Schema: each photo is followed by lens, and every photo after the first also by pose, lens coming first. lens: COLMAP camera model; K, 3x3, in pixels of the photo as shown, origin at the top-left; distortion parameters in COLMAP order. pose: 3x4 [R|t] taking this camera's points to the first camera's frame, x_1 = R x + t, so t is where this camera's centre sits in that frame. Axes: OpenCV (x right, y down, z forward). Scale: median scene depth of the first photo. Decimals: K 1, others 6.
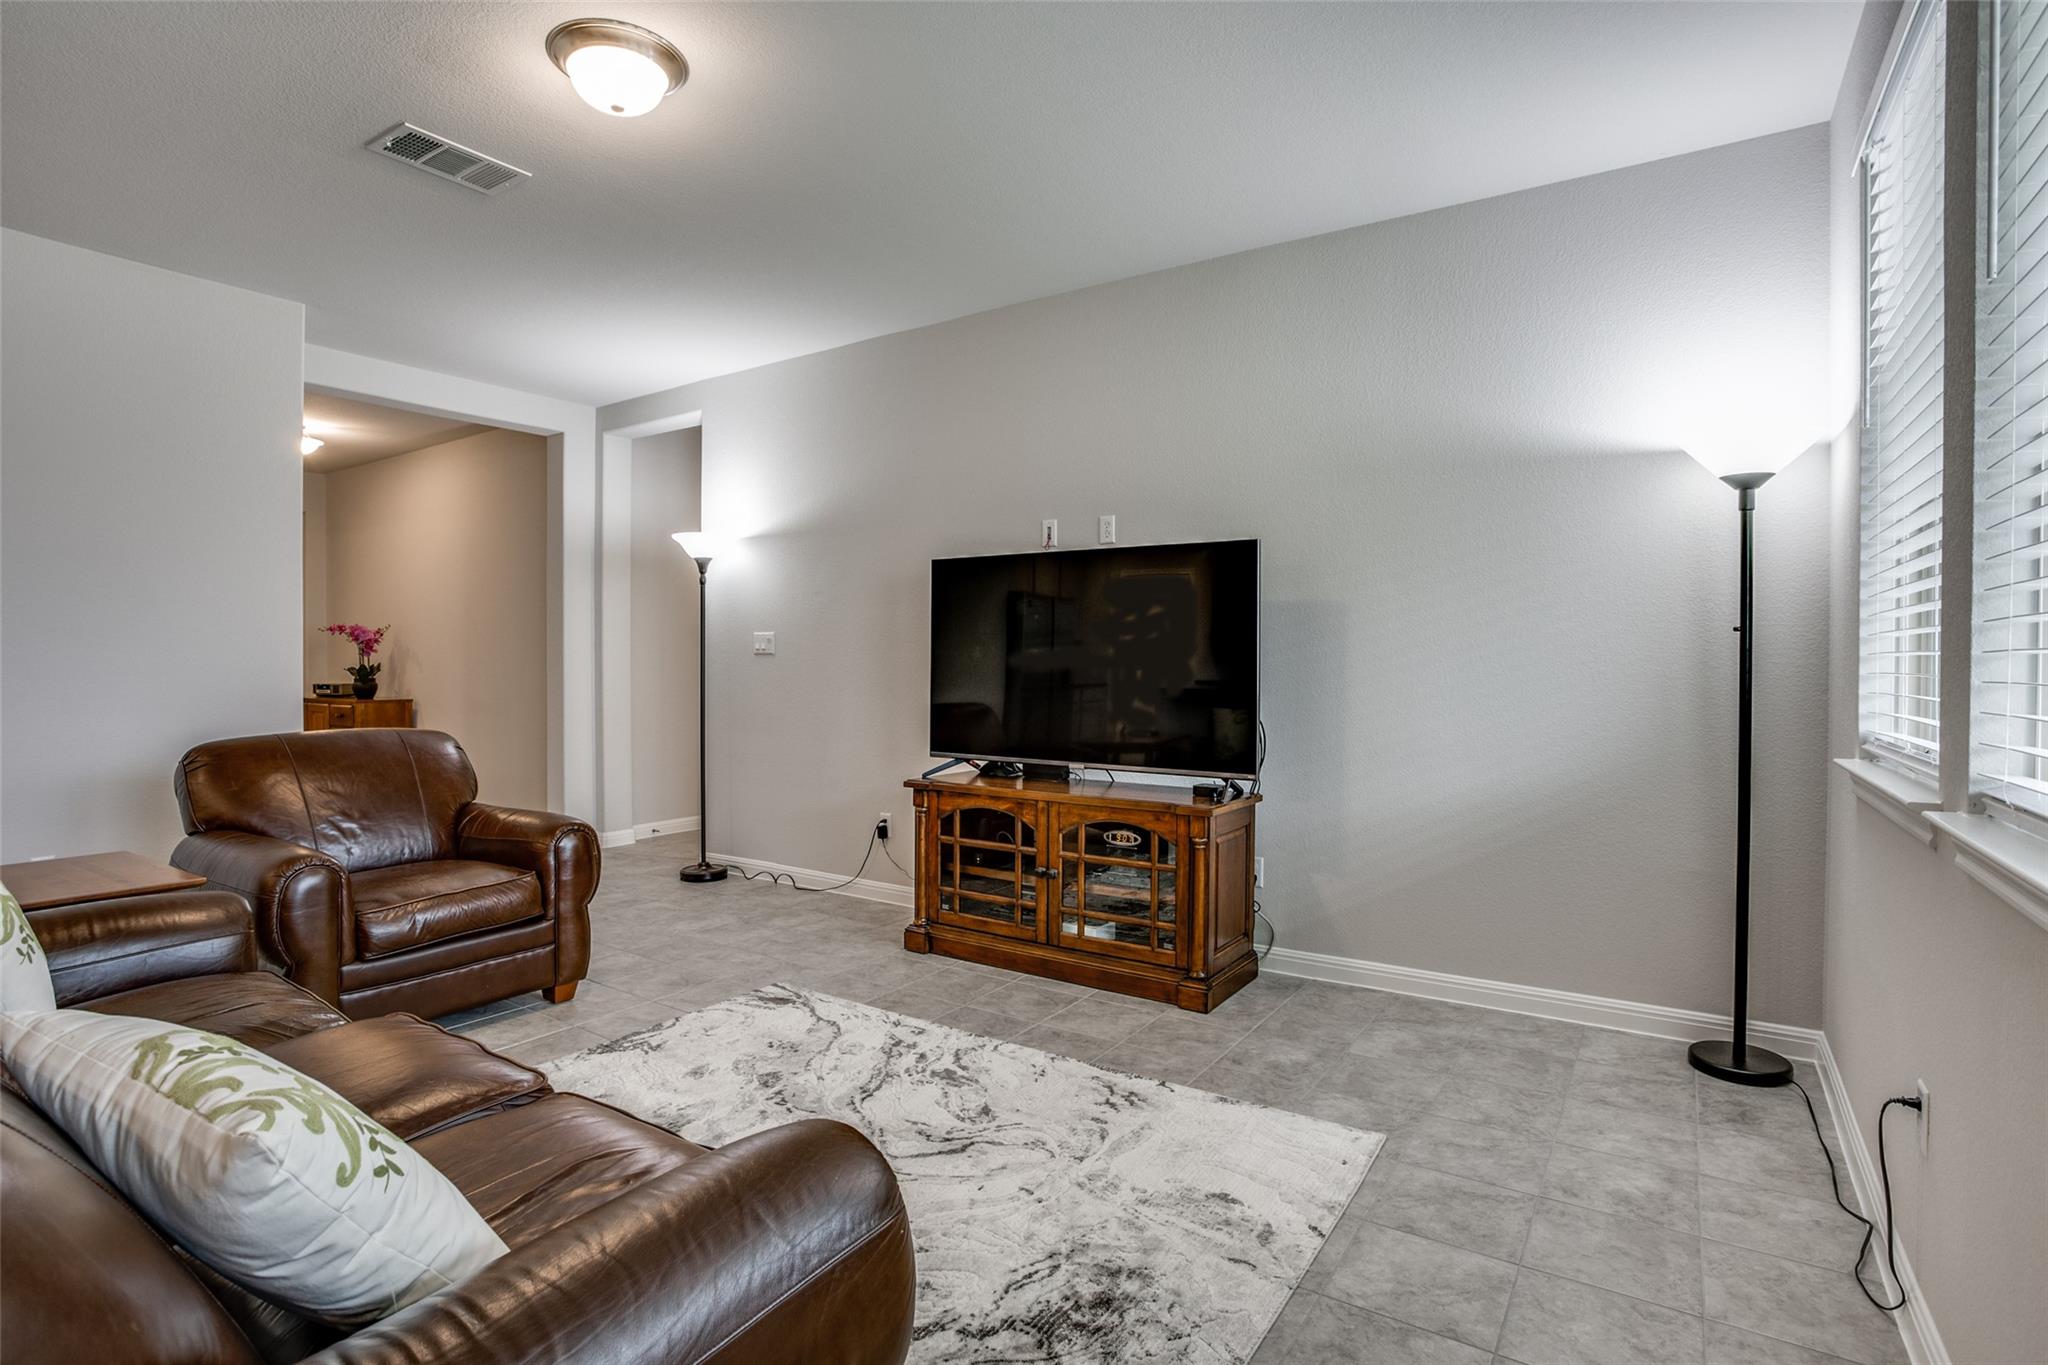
lens RADIAL K [[1012.7, 0, 997.1], [0, 1012.7, 650.4], [0, 0, 1]] dist [-0.041855, 0.005499]
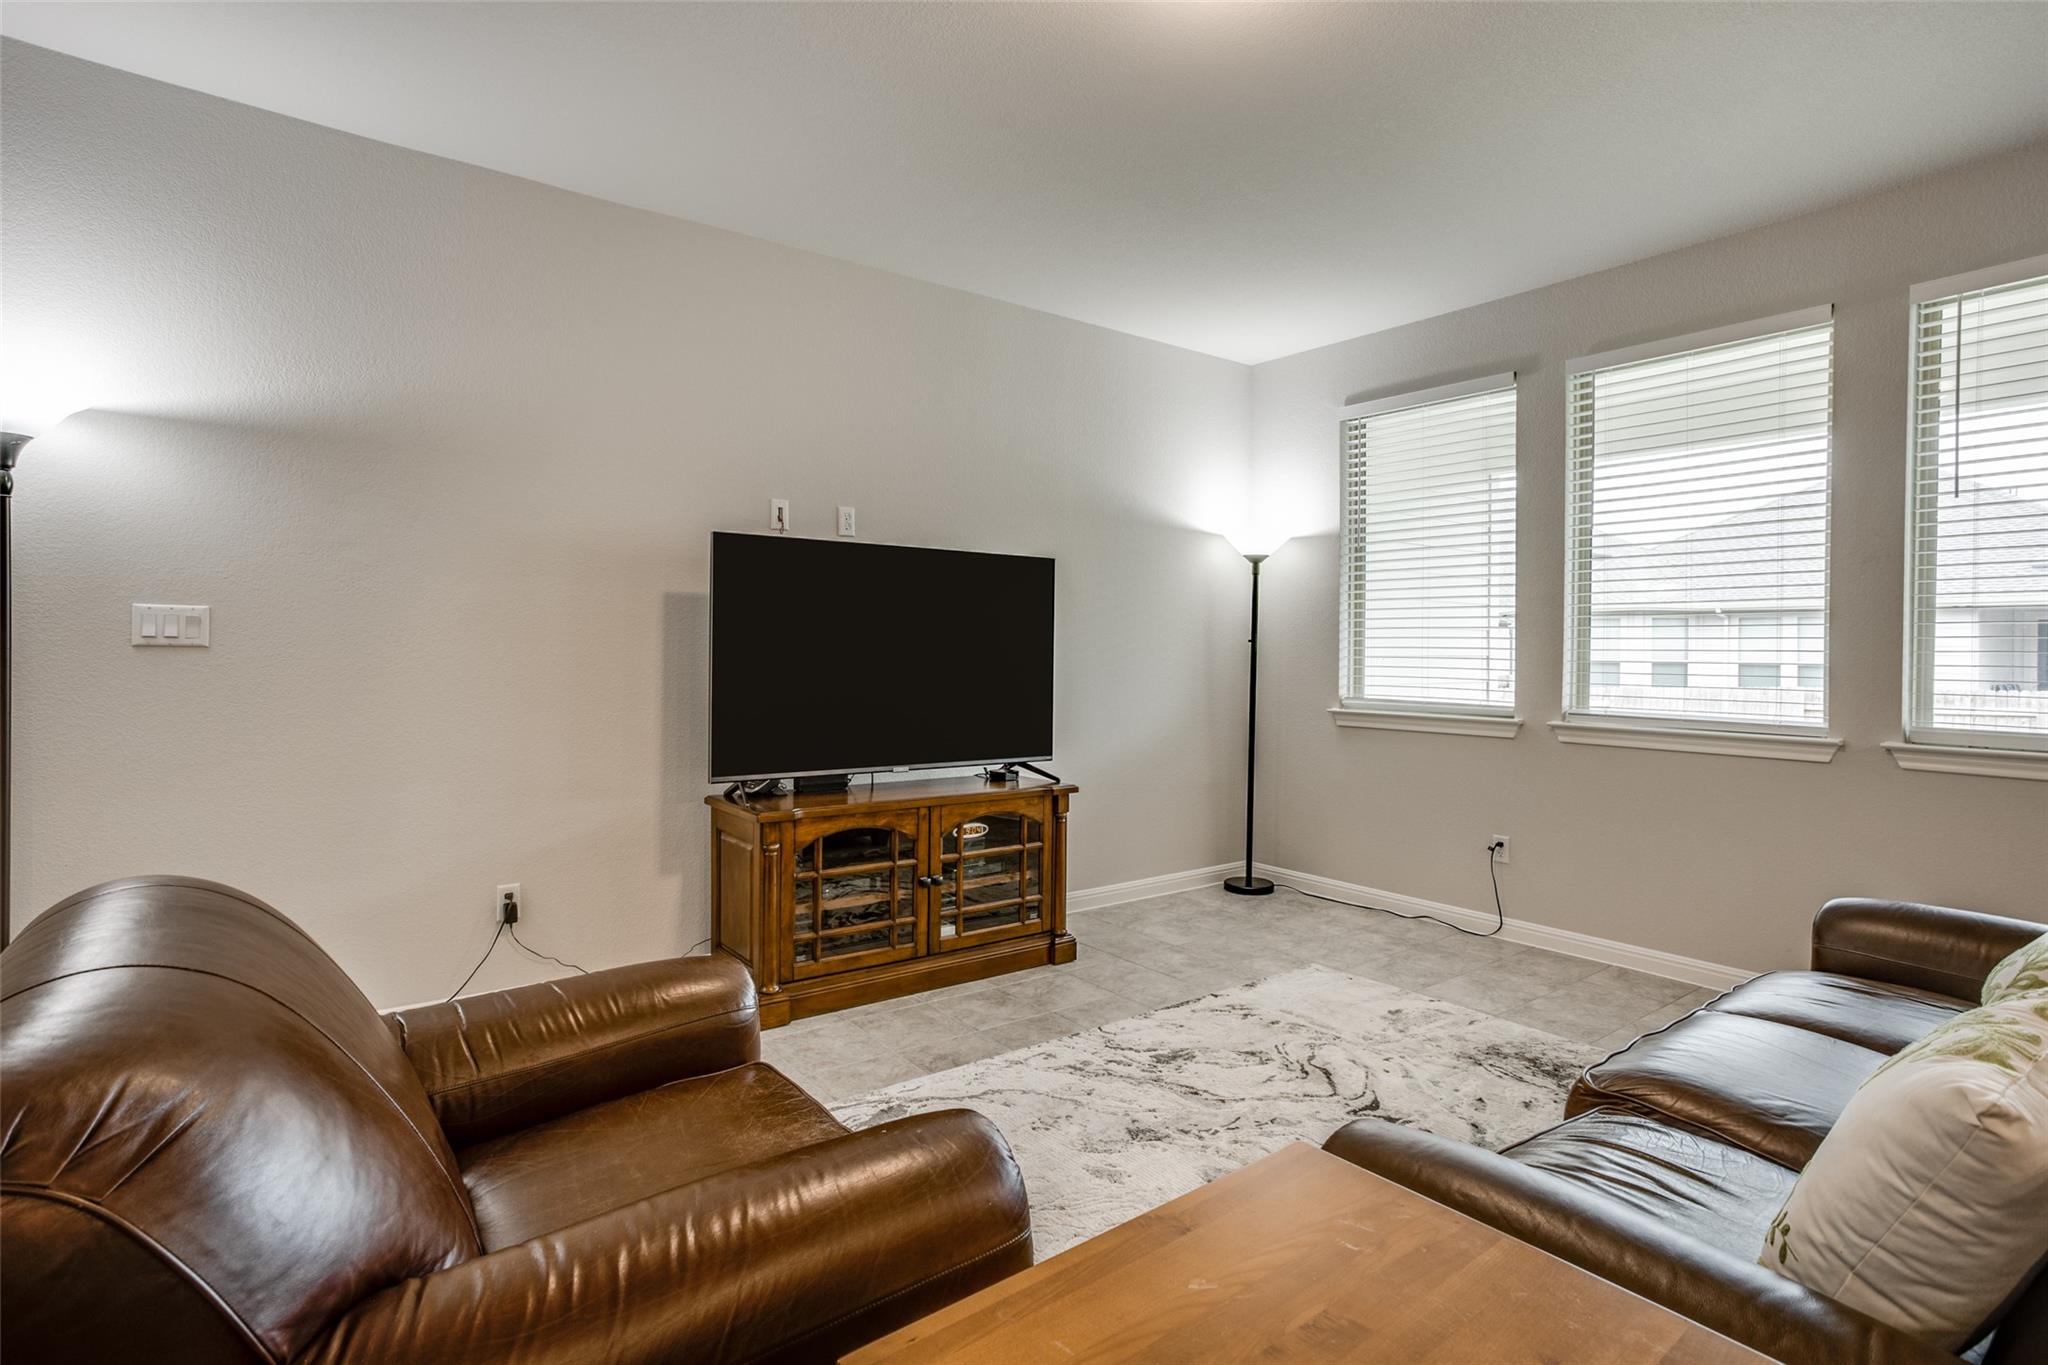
lens RADIAL K [[1012.7, 0, 993.5], [0, 1012.7, 634.6], [0, 0, 1]] dist [-0.041855, 0.005499]
pose [[0.331986, 0.014118, 0.943179, -0.964849], [-0.015730, 0.999832, -0.009429, -0.007882], [-0.943153, -0.011706, 0.332152, 0.718020]]
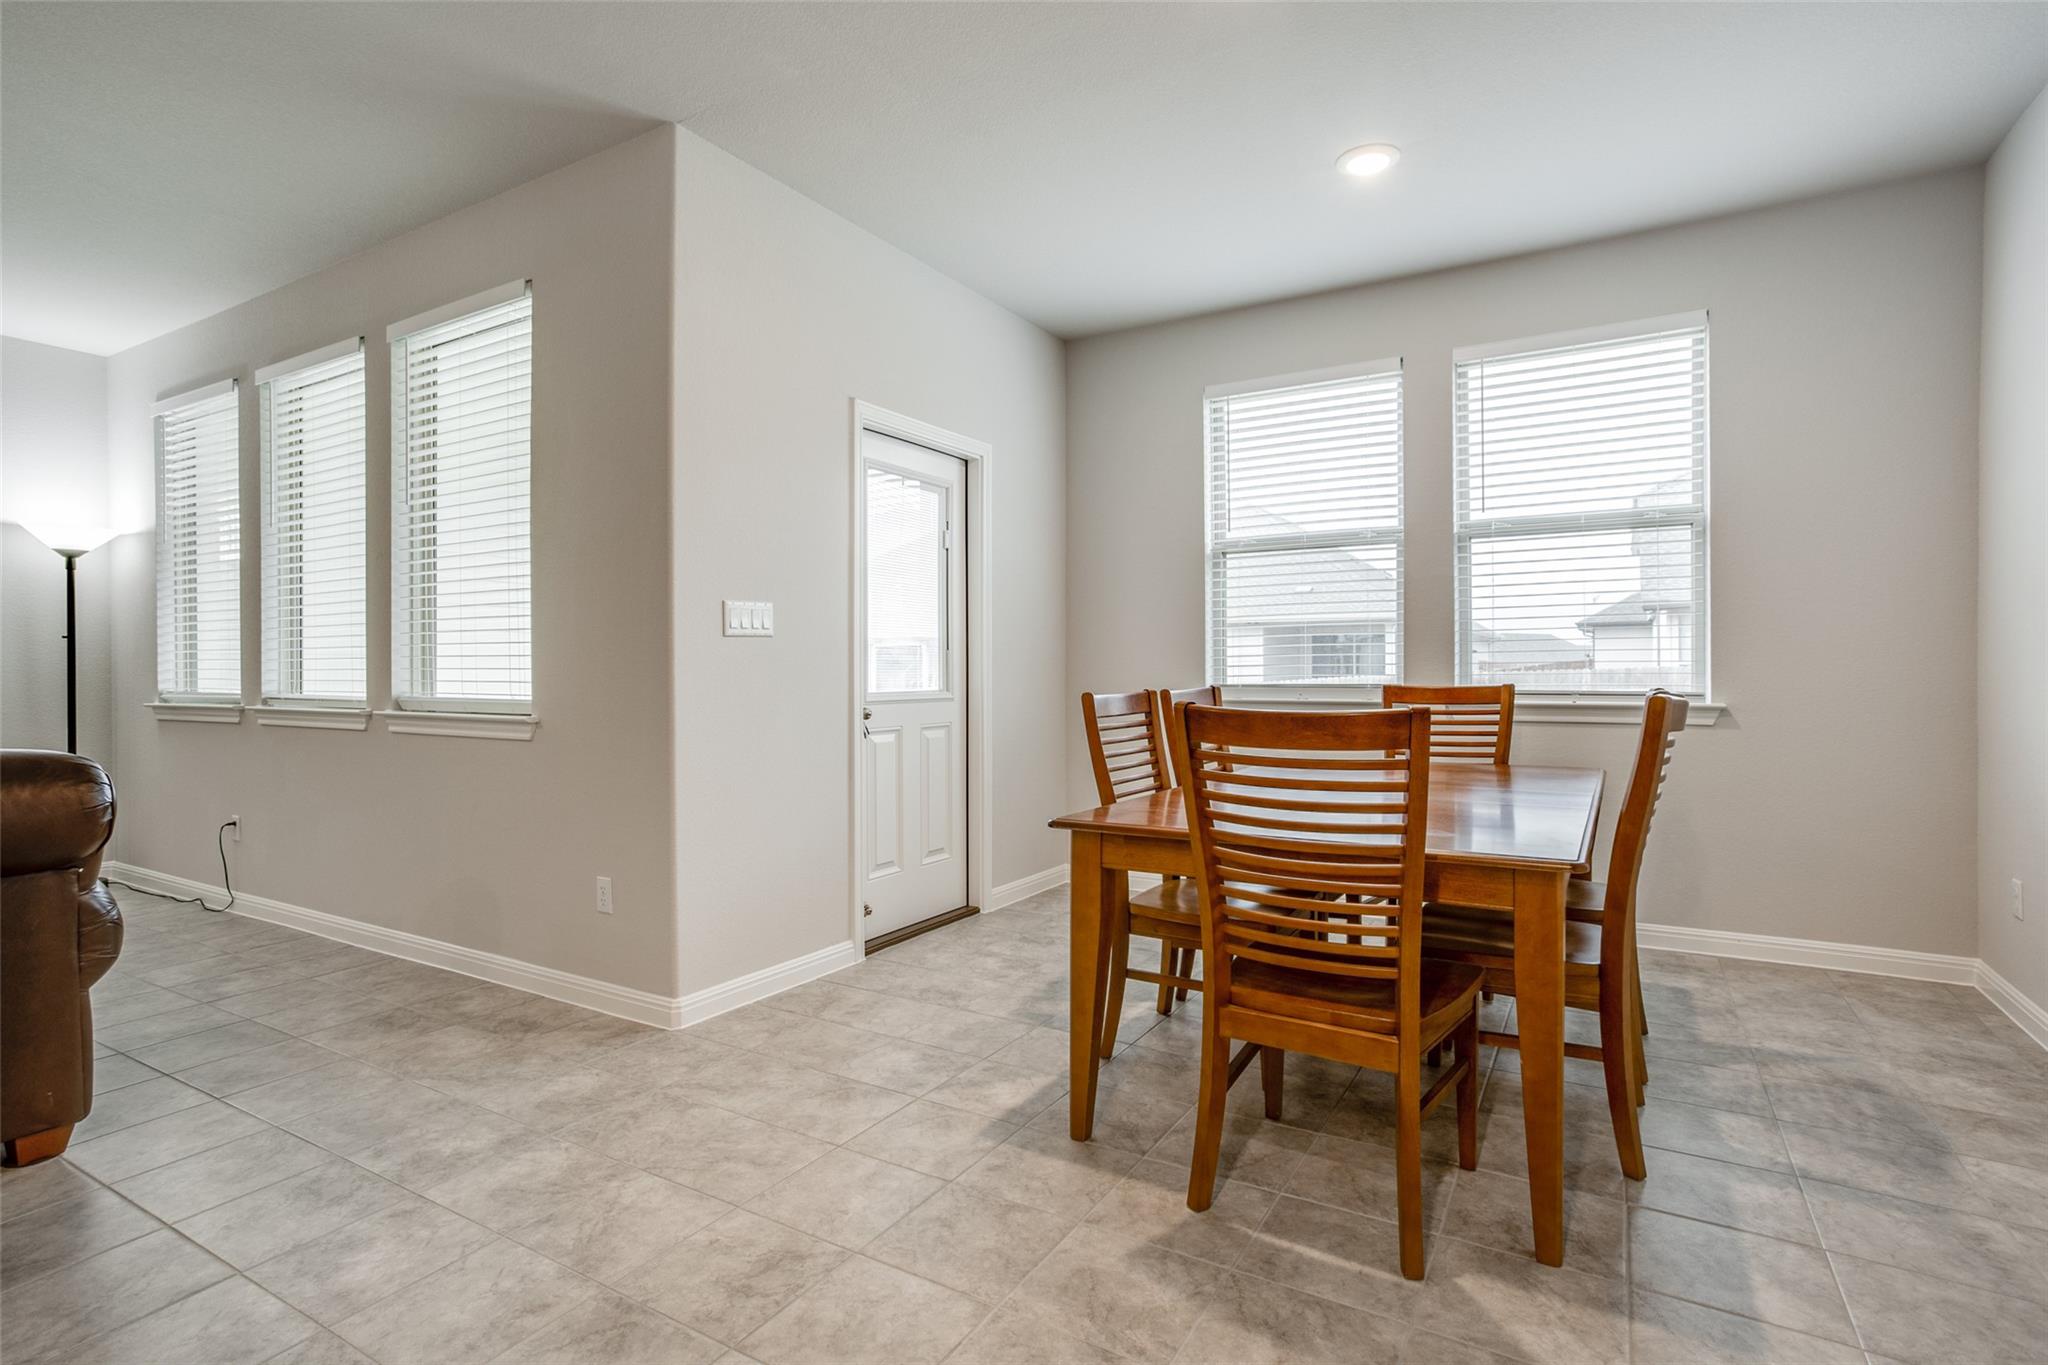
lens RADIAL K [[1045.5, 0, 1004.1], [0, 1045.5, 664.2], [0, 0, 1]] dist [-0.028136, 0.003430]
pose [[-0.058434, -0.004225, 0.998282, -0.978724], [-0.002695, 0.999988, 0.004075, 0.013075], [-0.998288, -0.002452, -0.058445, -0.461231]]
